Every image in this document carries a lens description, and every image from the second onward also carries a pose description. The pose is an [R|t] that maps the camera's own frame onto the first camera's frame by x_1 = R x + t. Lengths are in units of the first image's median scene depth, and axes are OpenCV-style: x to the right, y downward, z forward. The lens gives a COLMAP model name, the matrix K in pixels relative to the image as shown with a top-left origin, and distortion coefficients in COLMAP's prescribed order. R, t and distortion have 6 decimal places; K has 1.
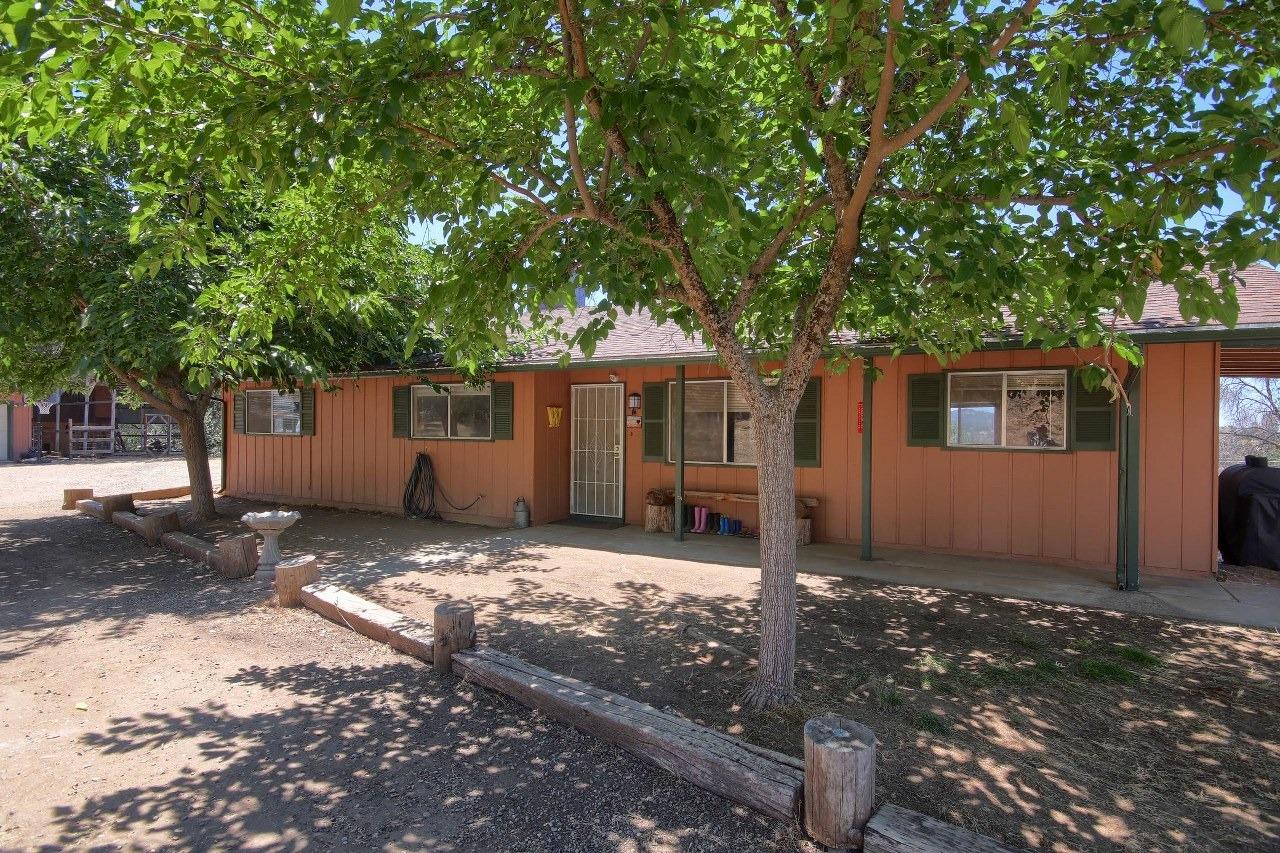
lens RADIAL K [[669.1, 0, 644.5], [0, 669.1, 428.3], [0, 0, 1]] dist [0.009252, -0.001066]
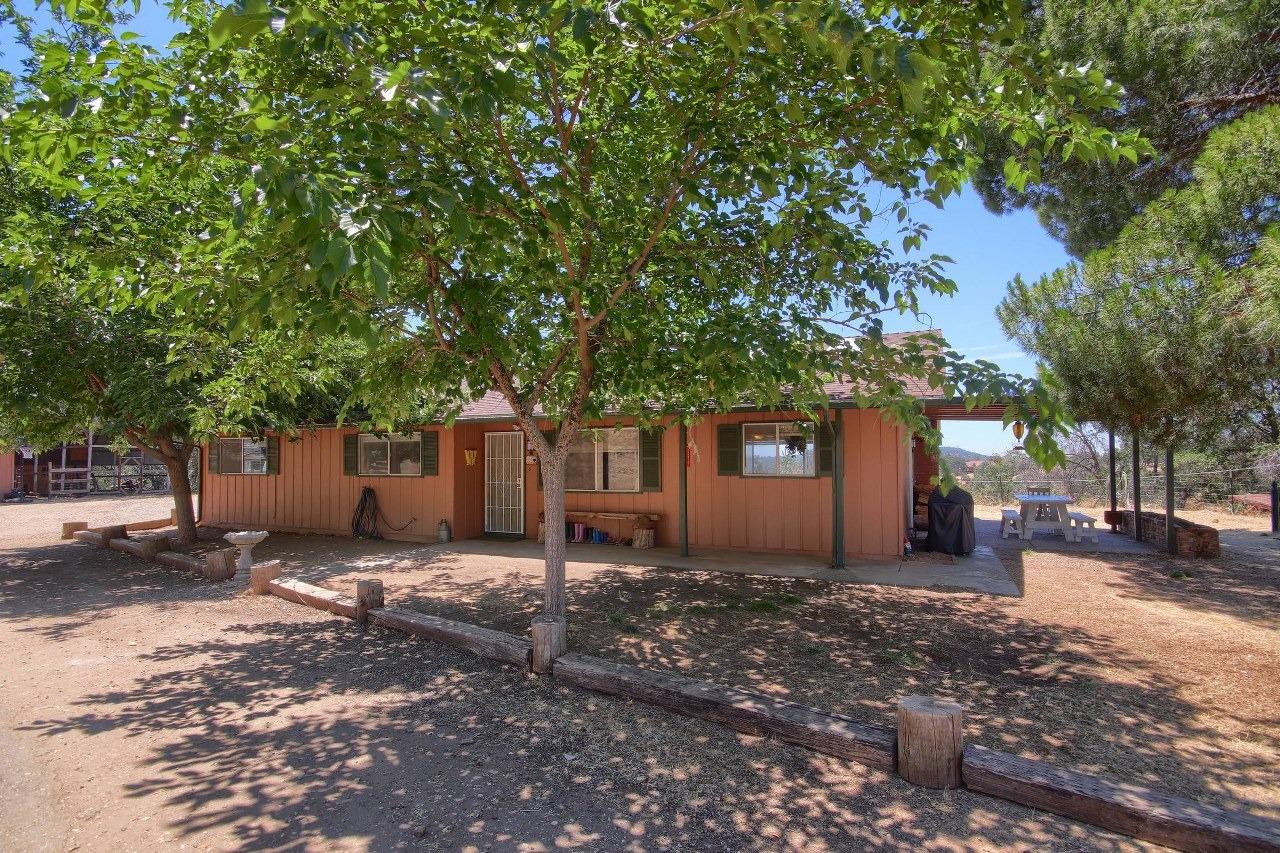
lens RADIAL K [[613.5, 0, 643.6], [0, 613.5, 436.8], [0, 0, 1]] dist [0.006290, -0.000218]
pose [[0.996910, -0.012195, 0.077603, 0.246540], [0.015178, 0.999163, -0.037975, -0.014790], [-0.077075, 0.039036, 0.996261, -0.504663]]
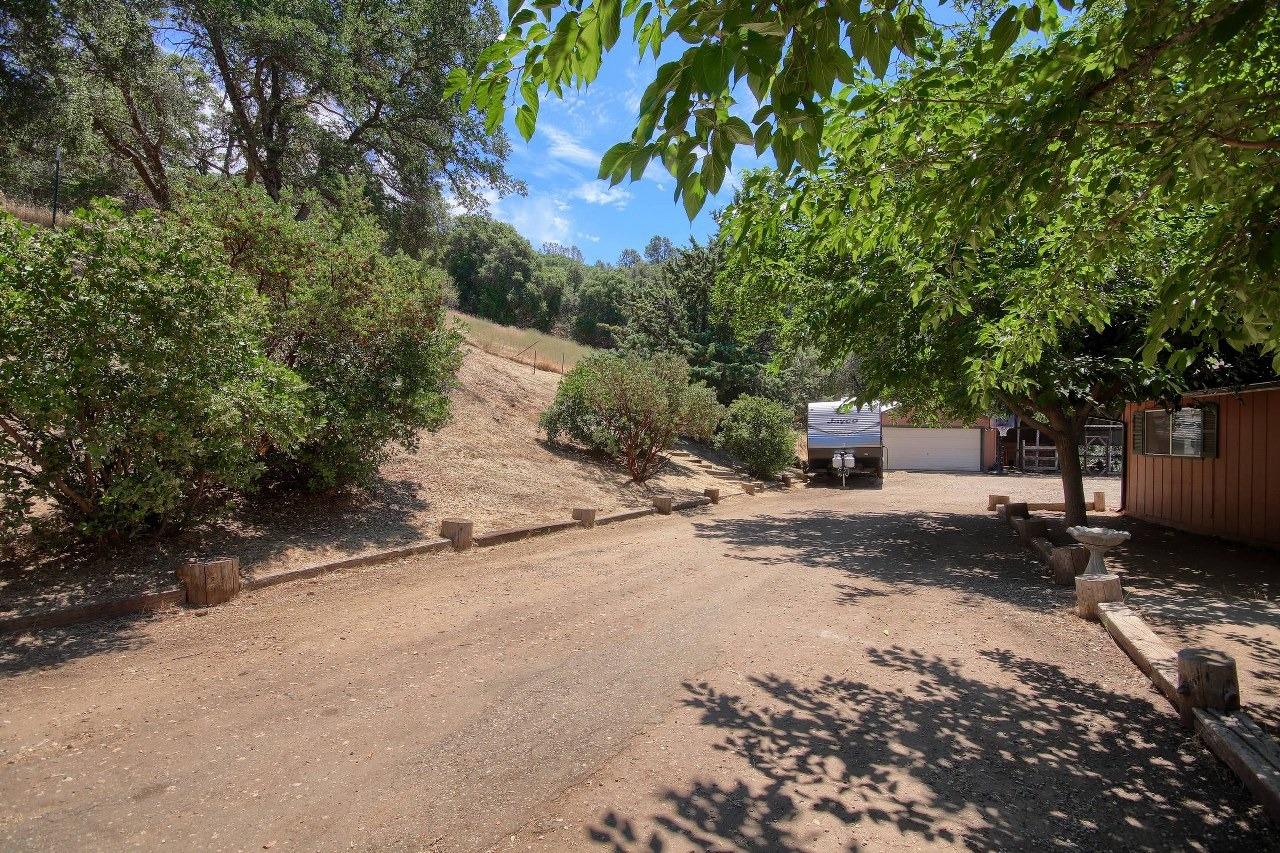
lens RADIAL K [[640.0, 0, 647.6], [0, 640.0, 430.0], [0, 0, 1]] dist [0.010772, -0.001450]
pose [[0.296942, -0.010293, -0.954840, 0.272864], [-0.020741, 0.999636, -0.017226, 0.009946], [0.954670, 0.024919, 0.296621, 0.076096]]
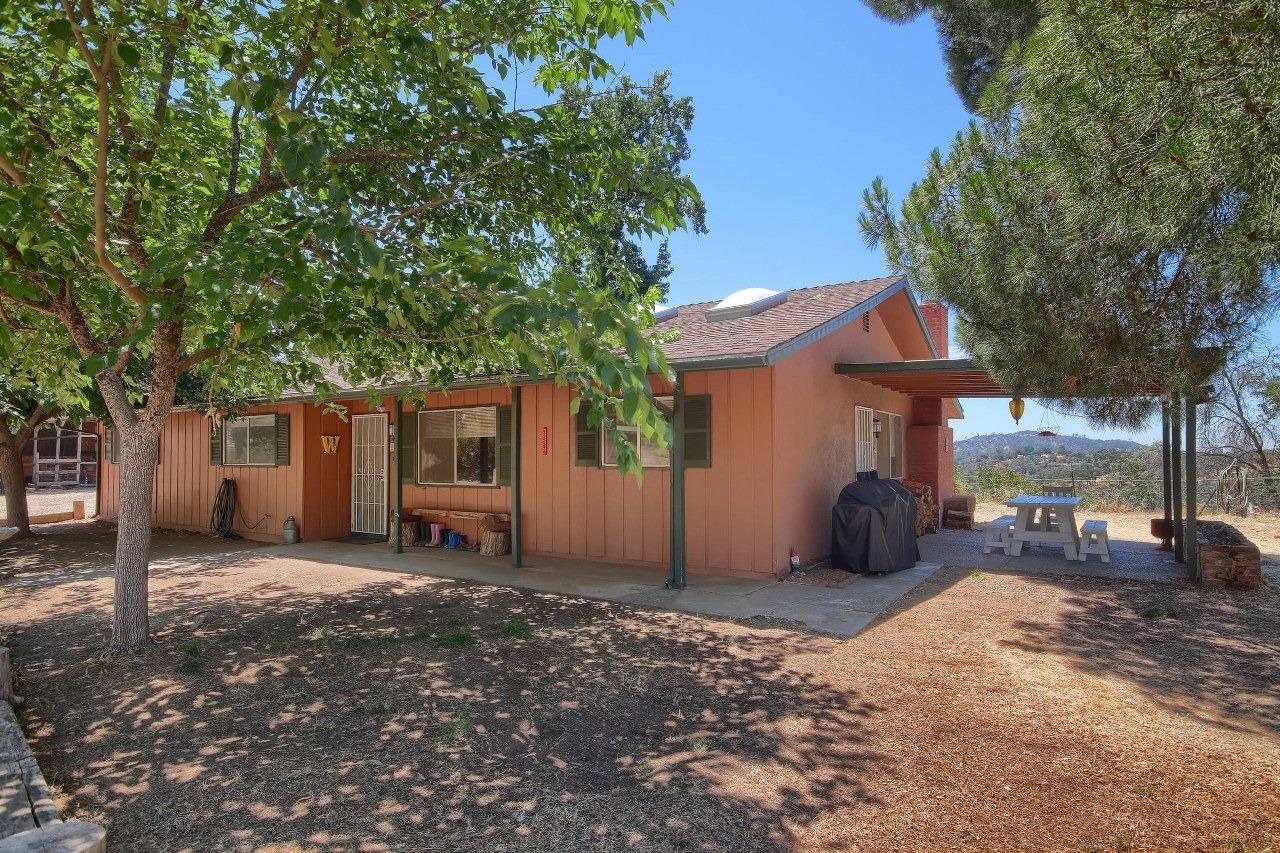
lens RADIAL K [[689.3, 0, 649.1], [0, 689.3, 432.3], [0, 0, 1]] dist [0.014584, 0.000553]
pose [[0.998044, -0.014129, -0.060905, 1.046262], [0.012061, 0.999343, -0.034182, 0.020504], [0.061348, 0.033381, 0.997558, -0.257670]]
